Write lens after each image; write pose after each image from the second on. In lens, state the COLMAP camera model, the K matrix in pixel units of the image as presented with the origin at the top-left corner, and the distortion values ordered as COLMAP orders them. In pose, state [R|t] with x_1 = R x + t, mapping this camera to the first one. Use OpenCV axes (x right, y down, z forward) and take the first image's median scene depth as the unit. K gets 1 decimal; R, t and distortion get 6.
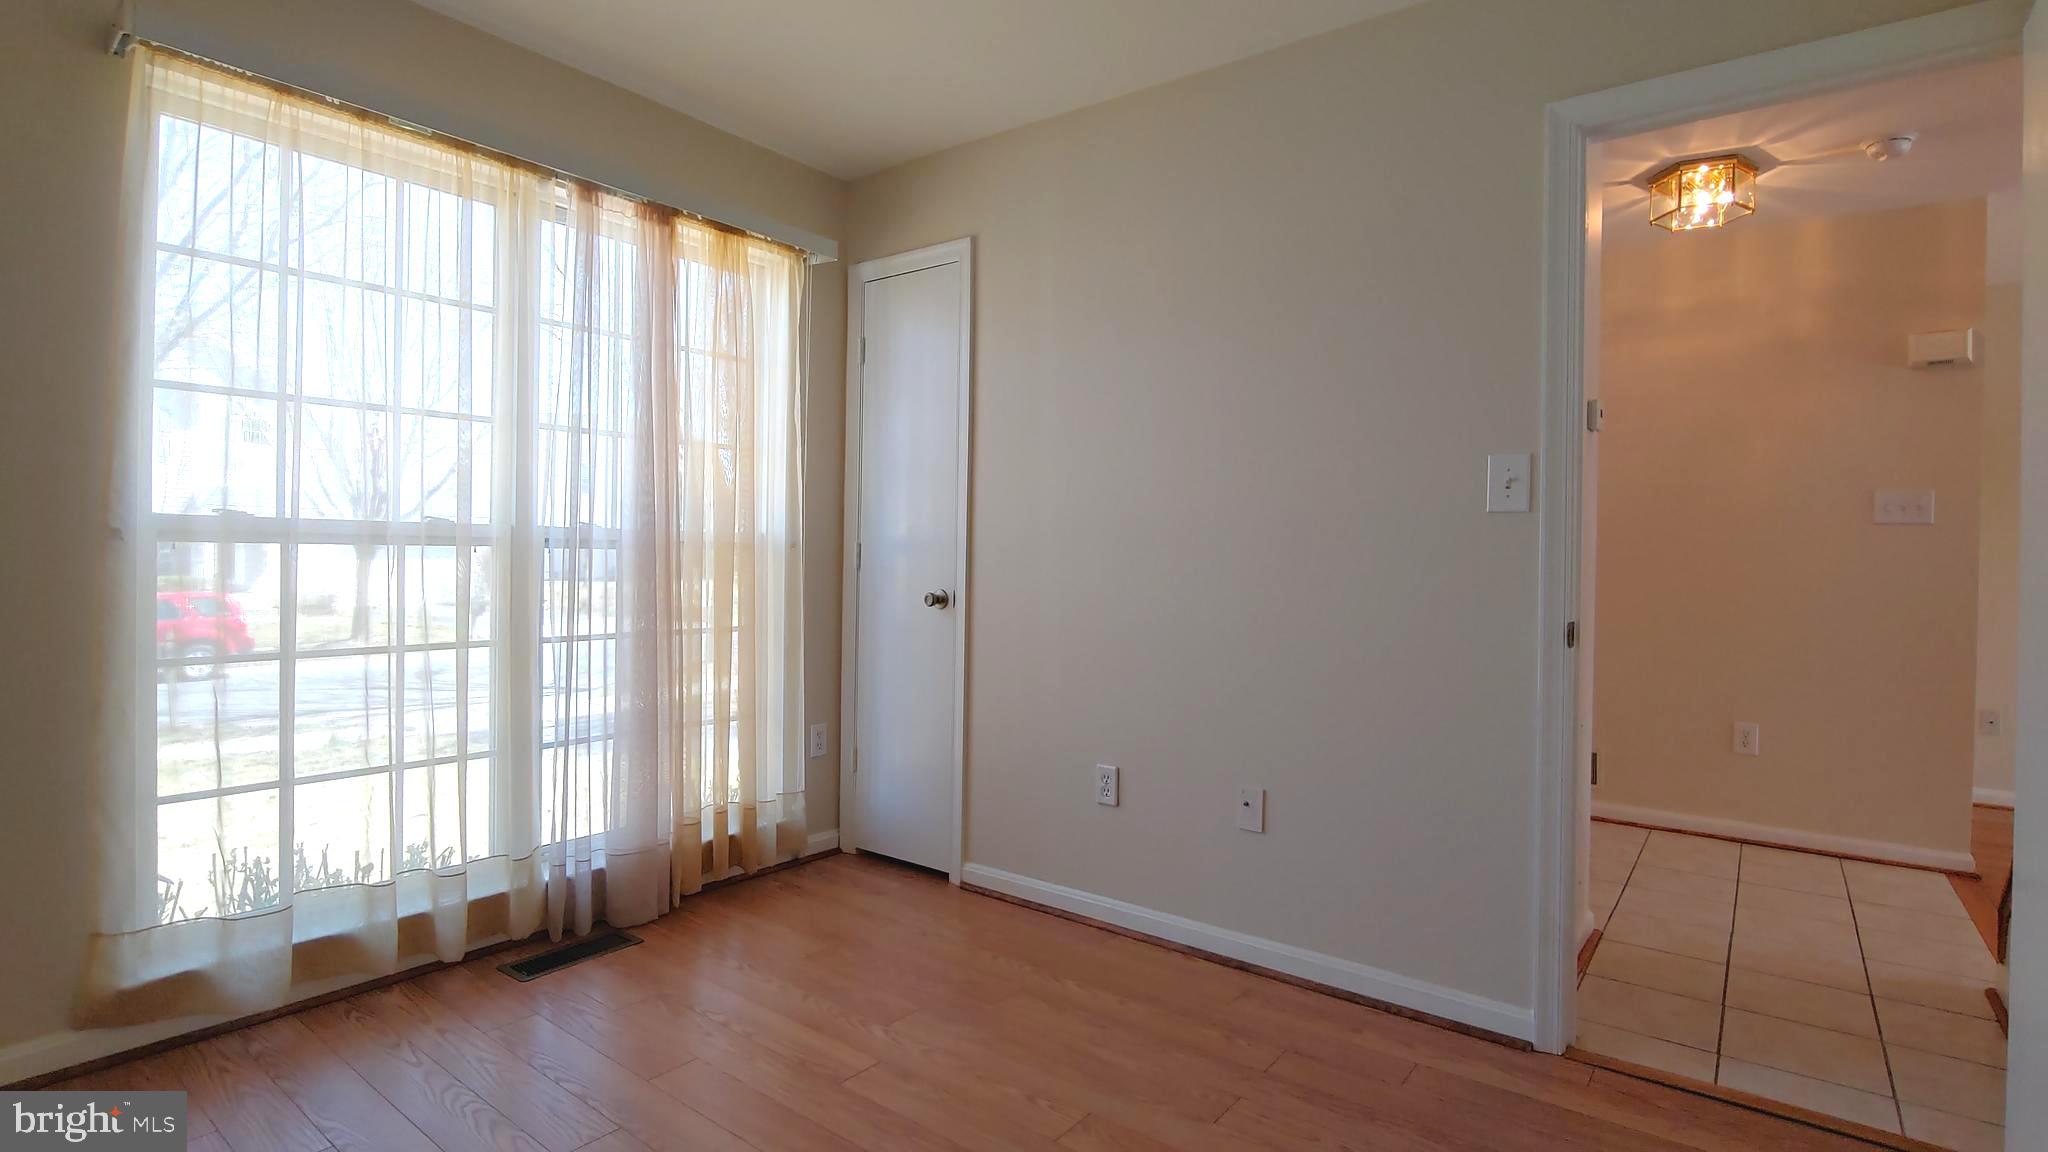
lens RADIAL K [[980.1, 0, 1012.2], [0, 980.1, 566.3], [0, 0, 1]] dist [-0.015514, -0.001590]
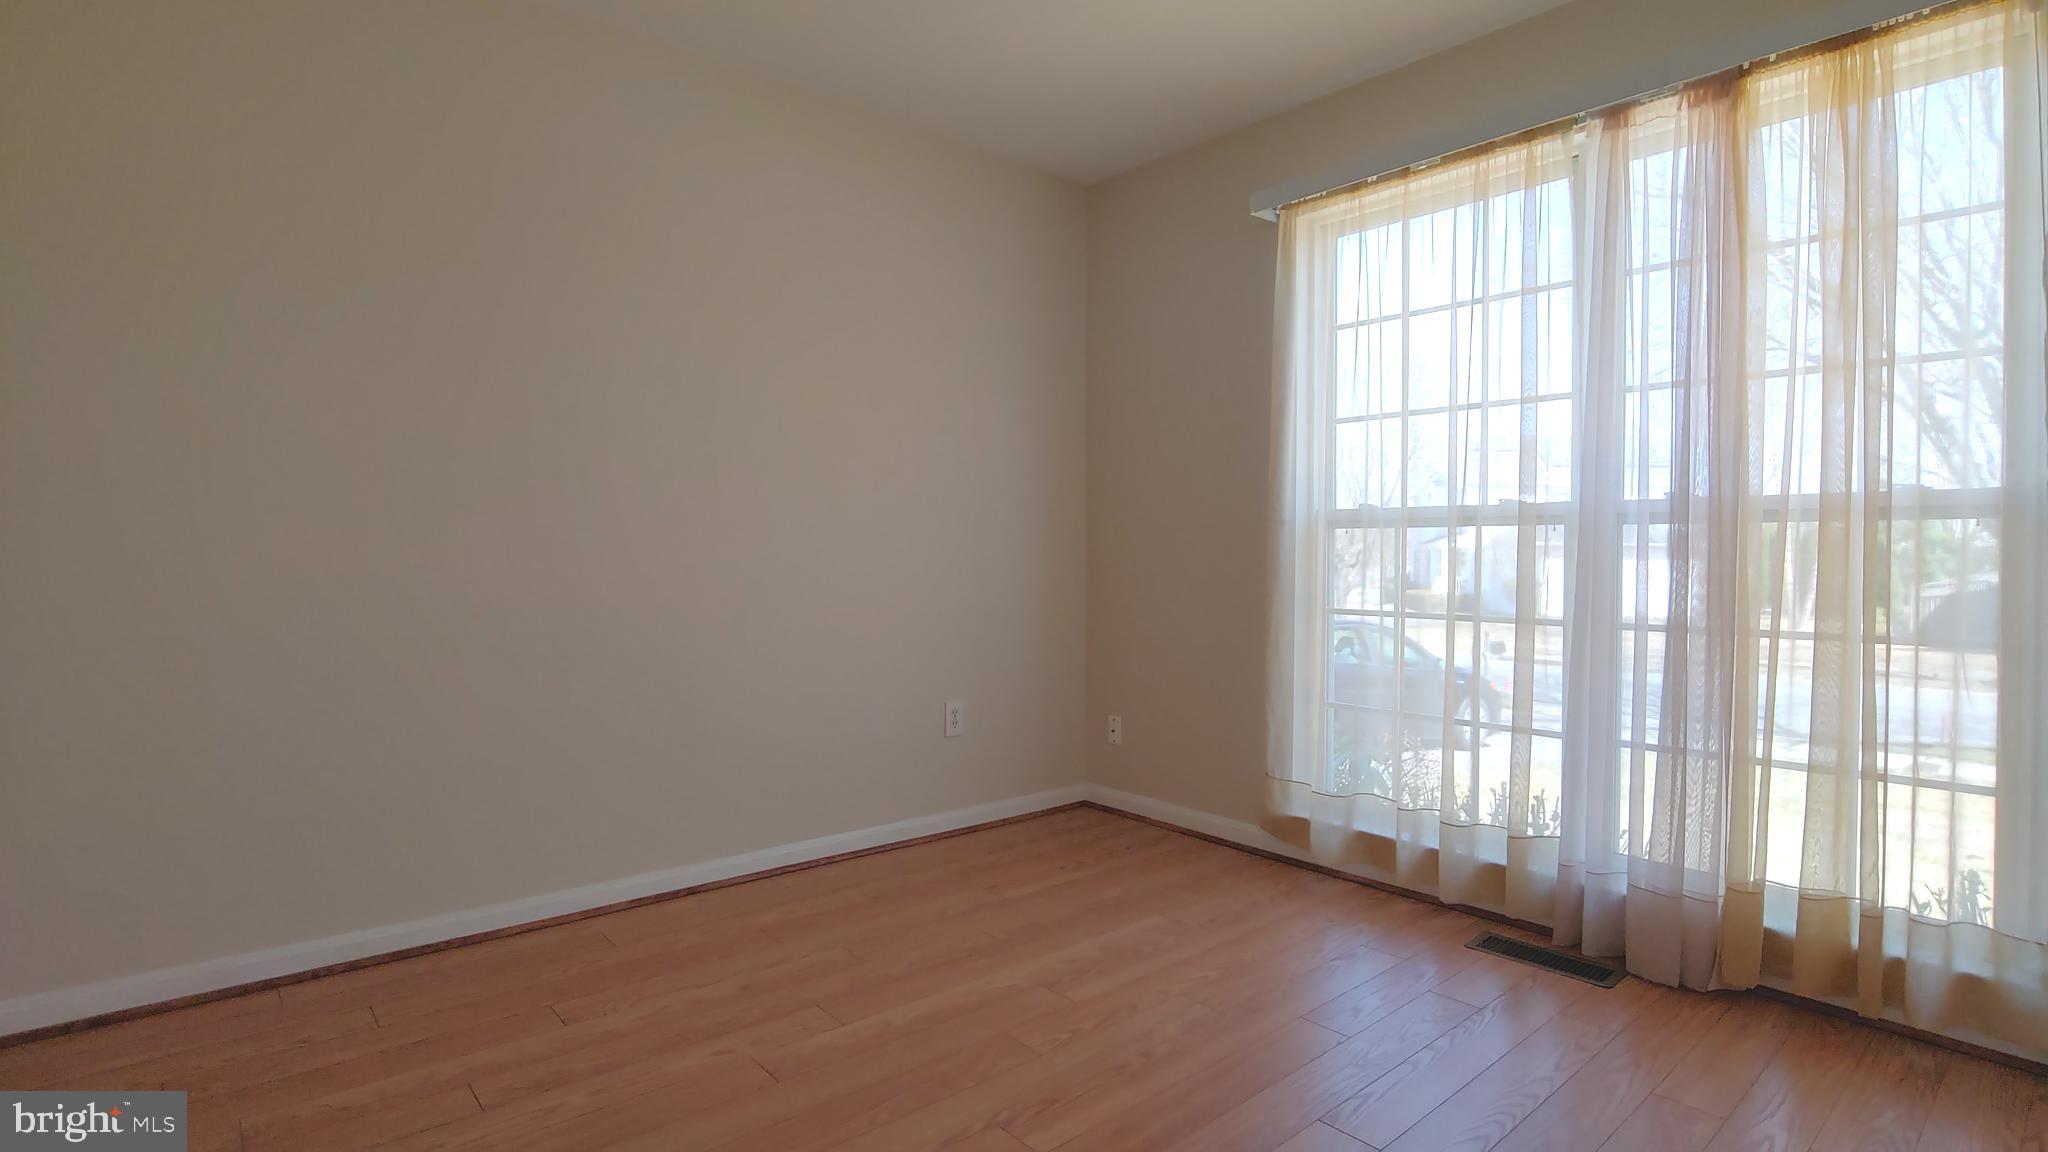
lens RADIAL K [[980.1, 0, 1041.0], [0, 980.1, 547.3], [0, 0, 1]] dist [-0.015514, -0.001590]
pose [[-0.181195, -0.001226, -0.983446, 0.522981], [0.000008, 0.999999, -0.001248, 0.003661], [0.983447, -0.000234, -0.181195, 0.655642]]
